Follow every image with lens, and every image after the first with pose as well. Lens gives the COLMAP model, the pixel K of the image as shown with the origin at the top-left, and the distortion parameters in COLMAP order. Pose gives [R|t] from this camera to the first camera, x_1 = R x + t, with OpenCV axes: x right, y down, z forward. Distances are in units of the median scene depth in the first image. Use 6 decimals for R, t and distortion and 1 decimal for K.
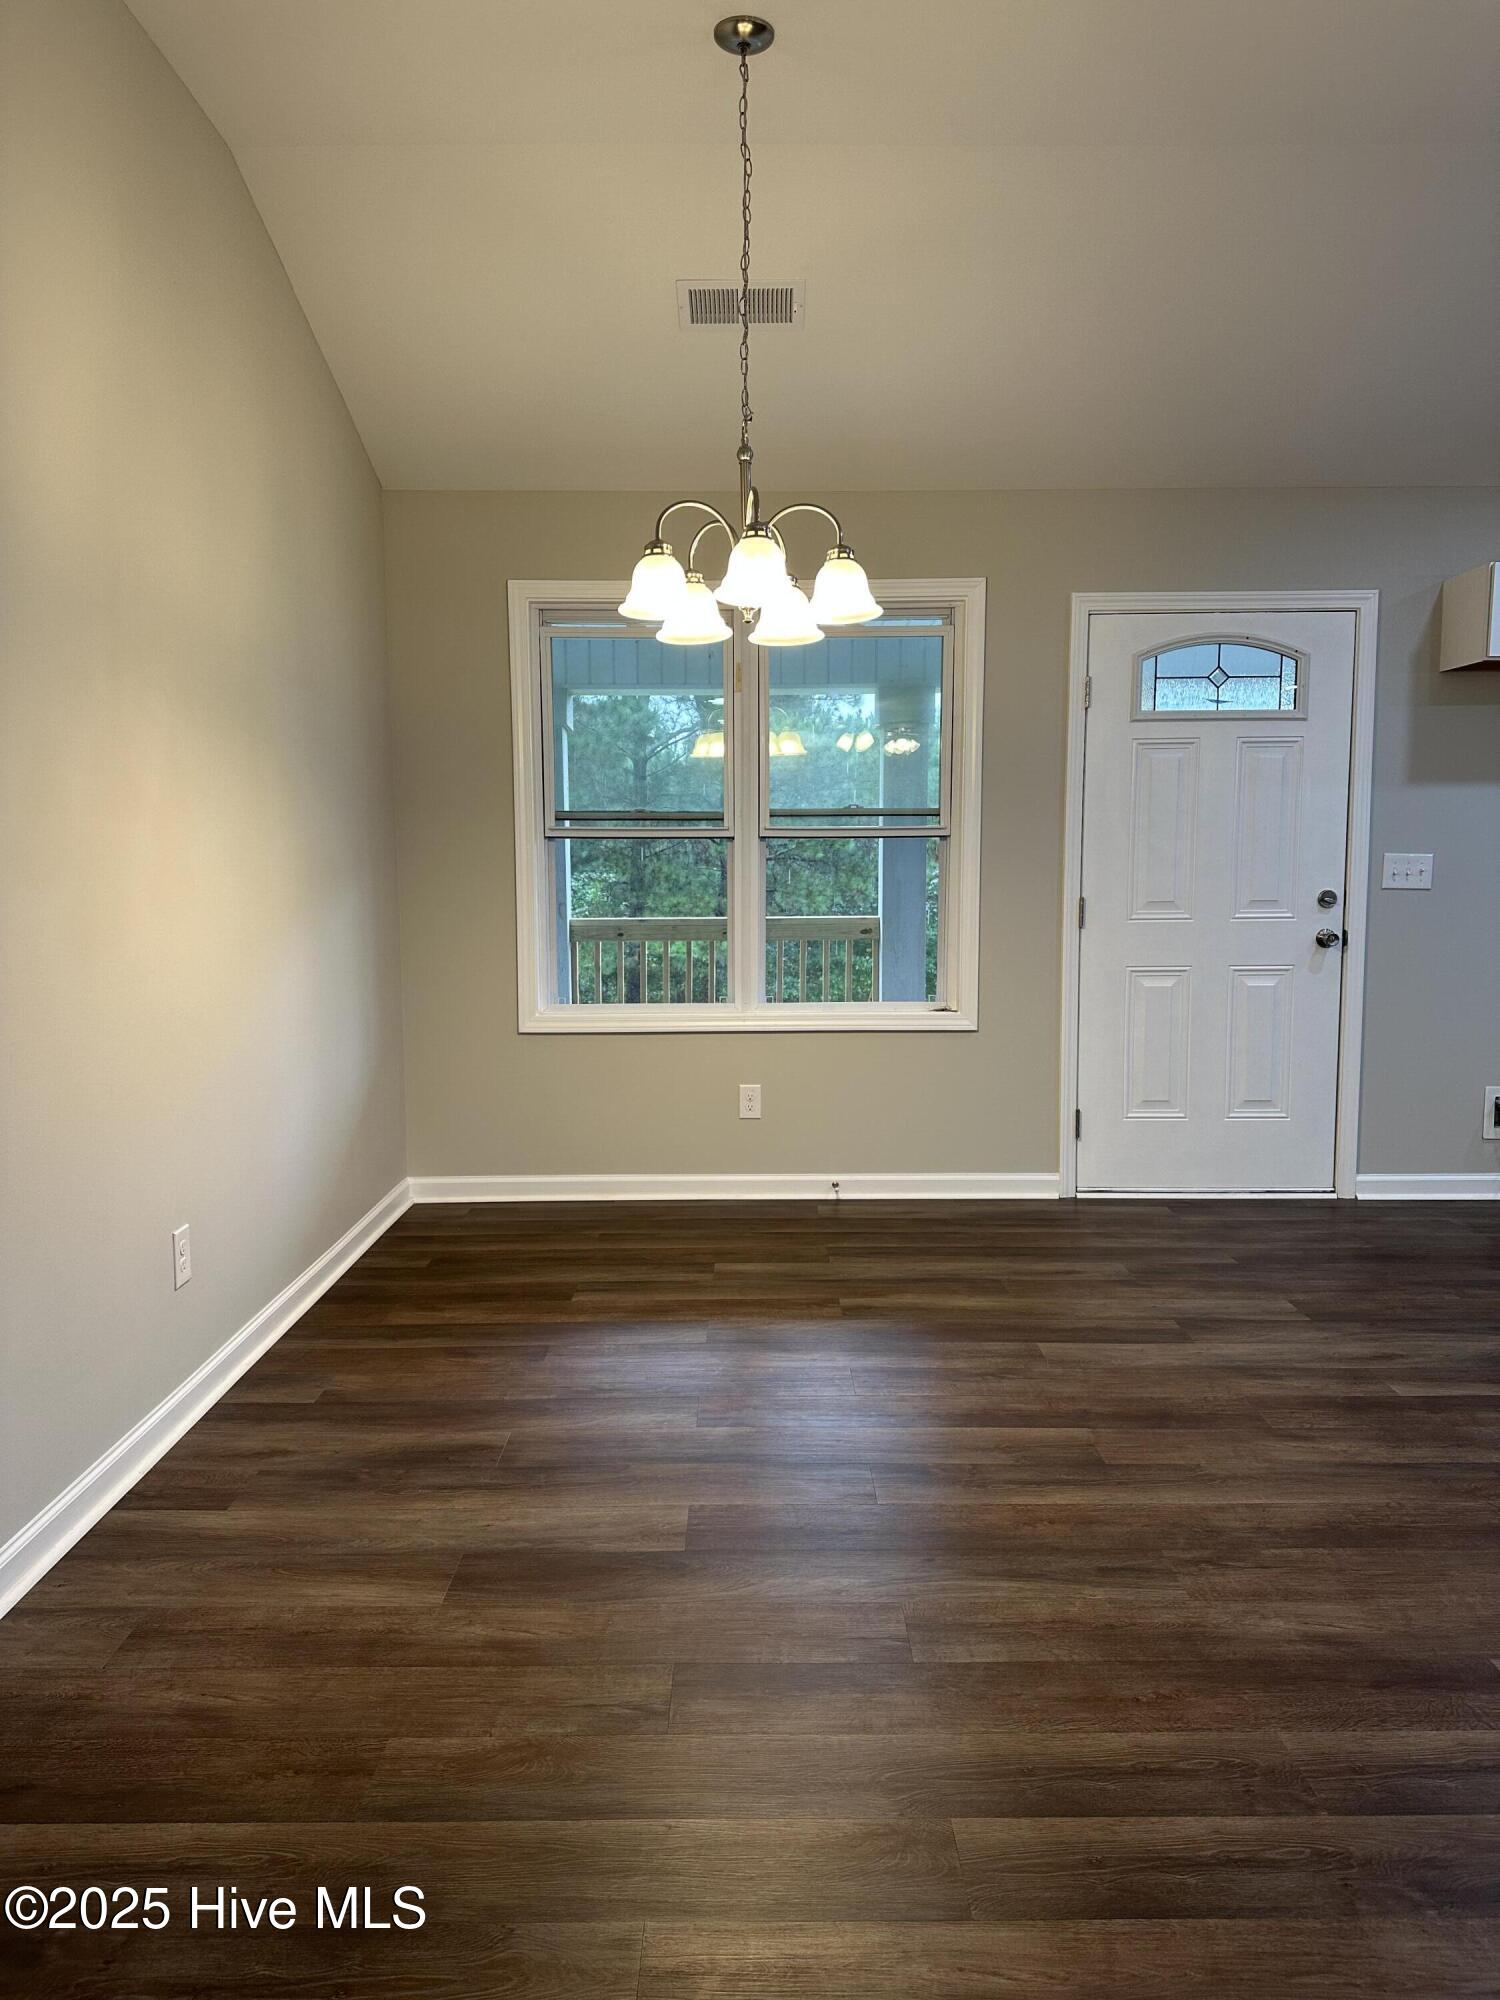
lens RADIAL K [[1386.1, 0, 743.8], [0, 1386.1, 1005.9], [0, 0, 1]] dist [0.050100, -0.002635]
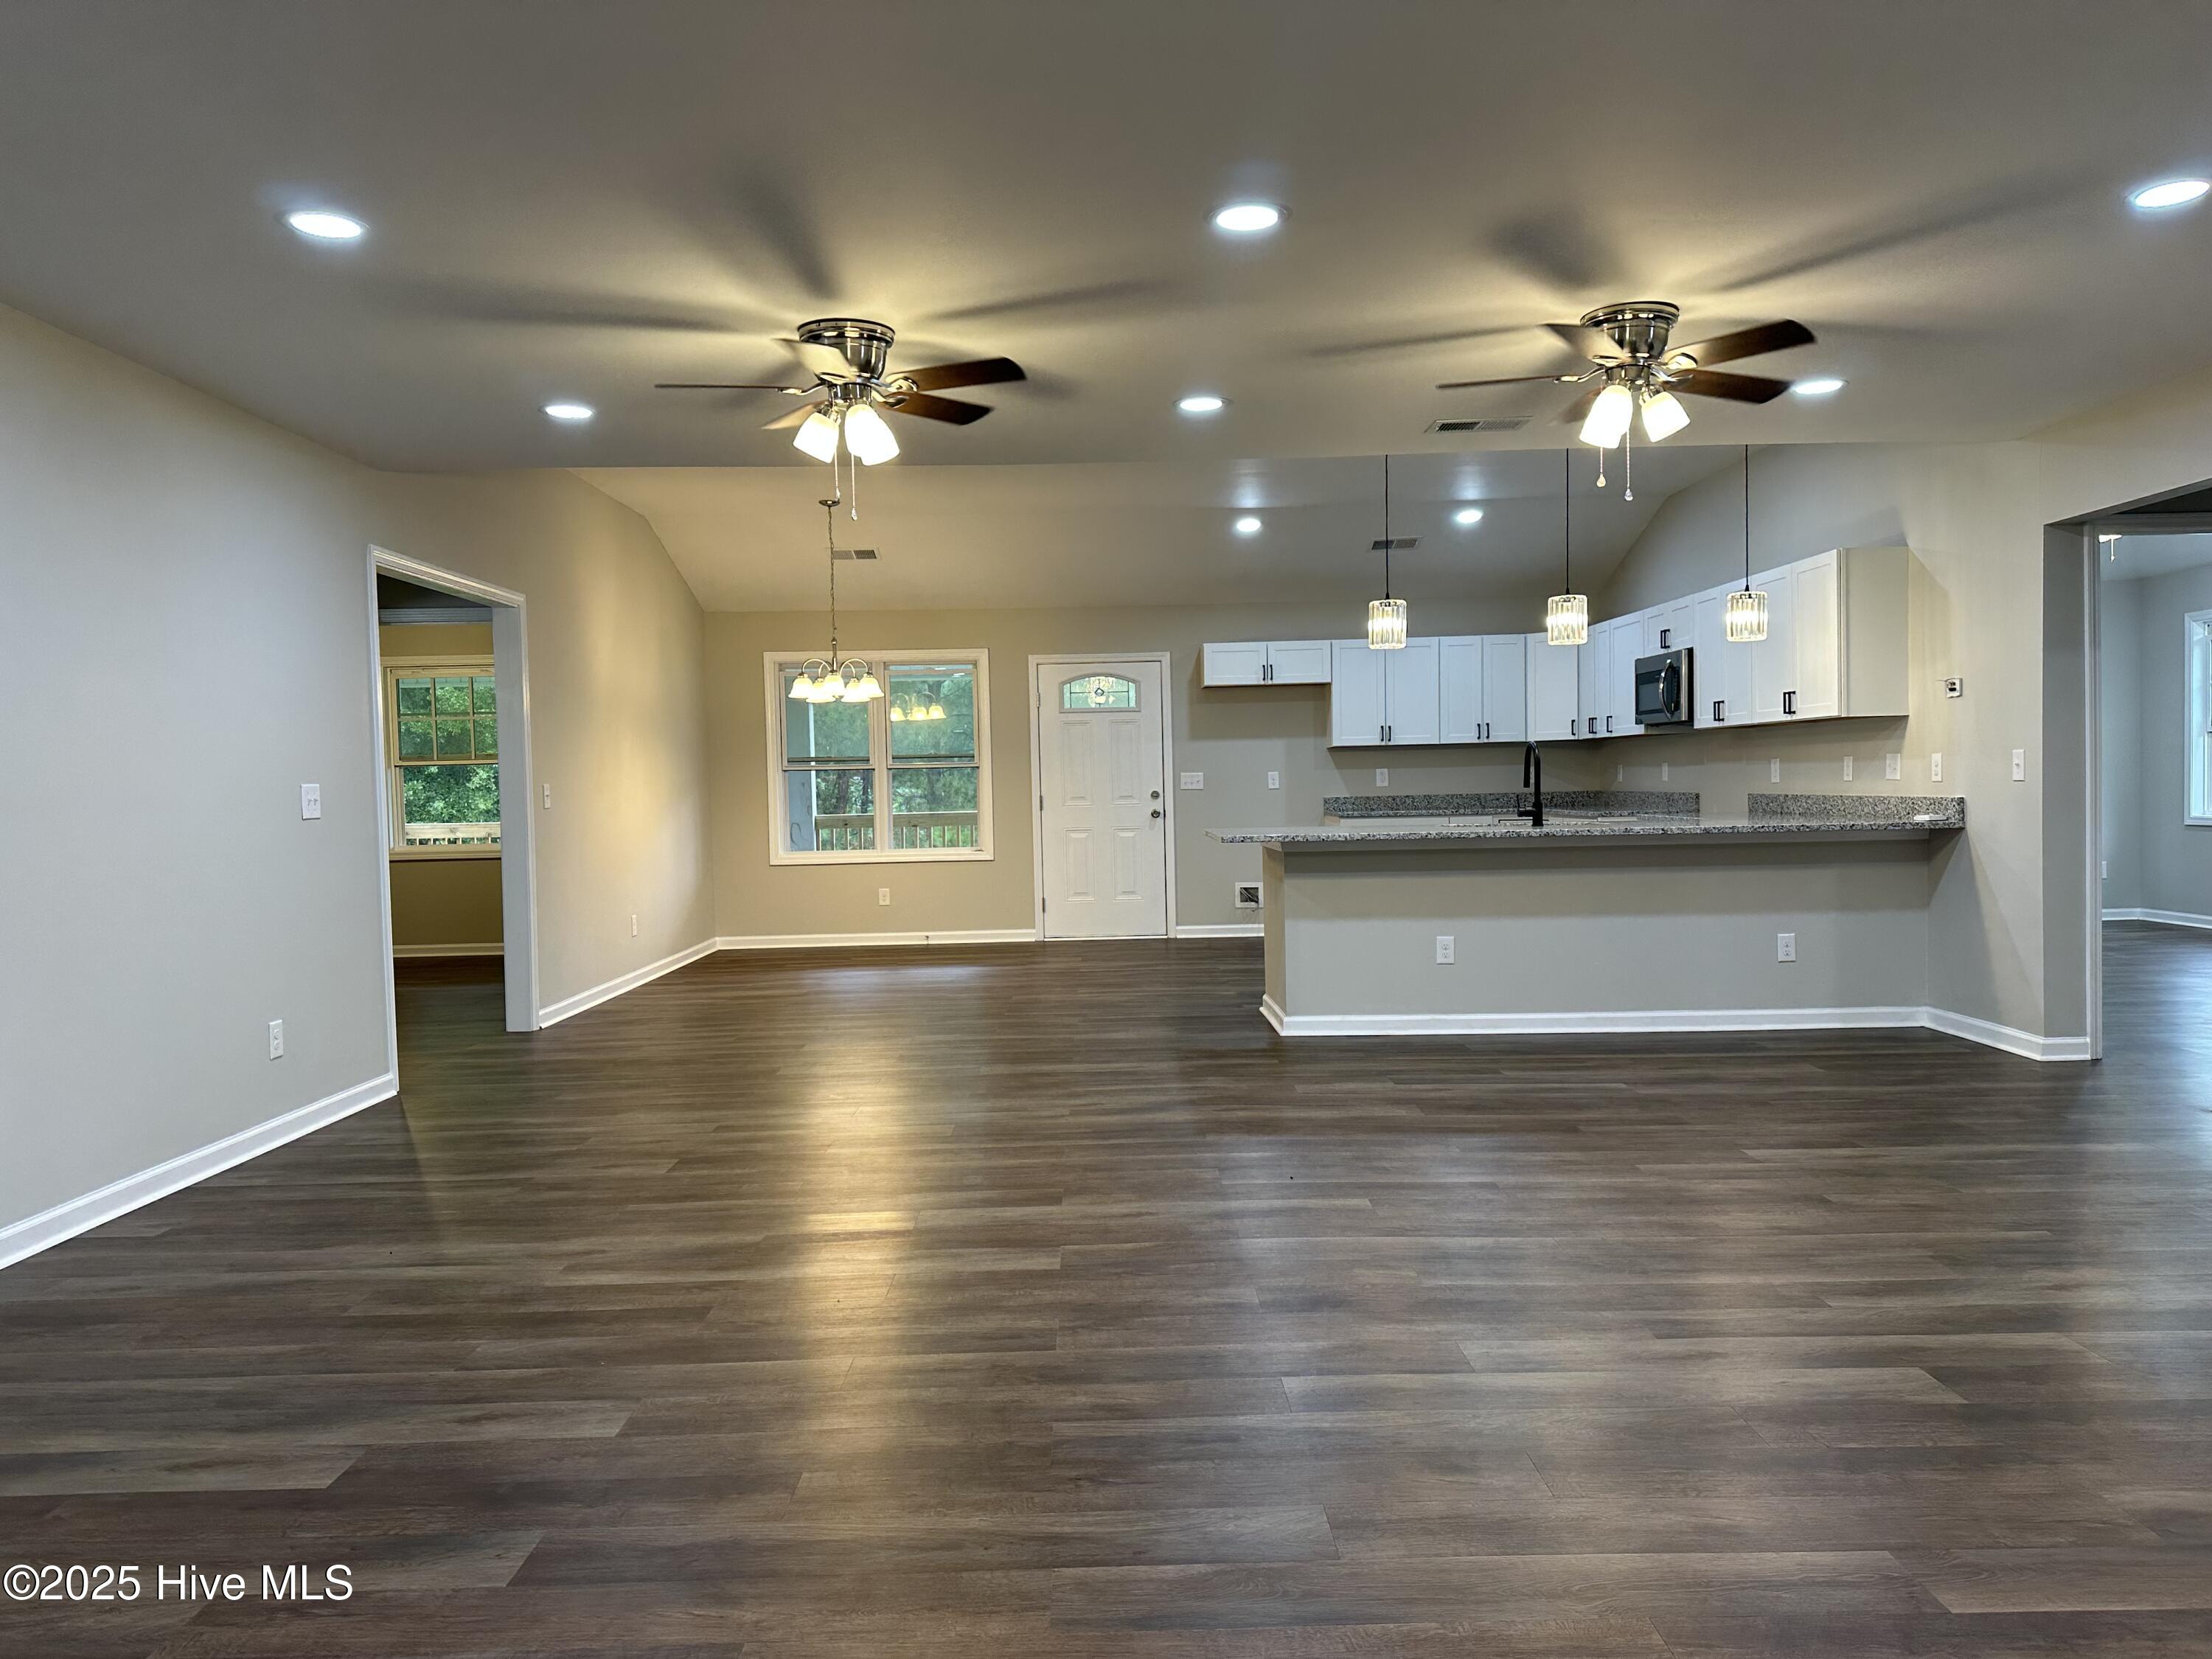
lens RADIAL K [[1533.0, 0, 1117.4], [0, 1533.0, 830.1], [0, 0, 1]] dist [0.050100, -0.002635]
pose [[0.999227, -0.016946, 0.035477, 0.271439], [0.019352, 0.997454, -0.068630, 0.133422], [-0.034224, 0.069264, 0.997011, -1.288684]]
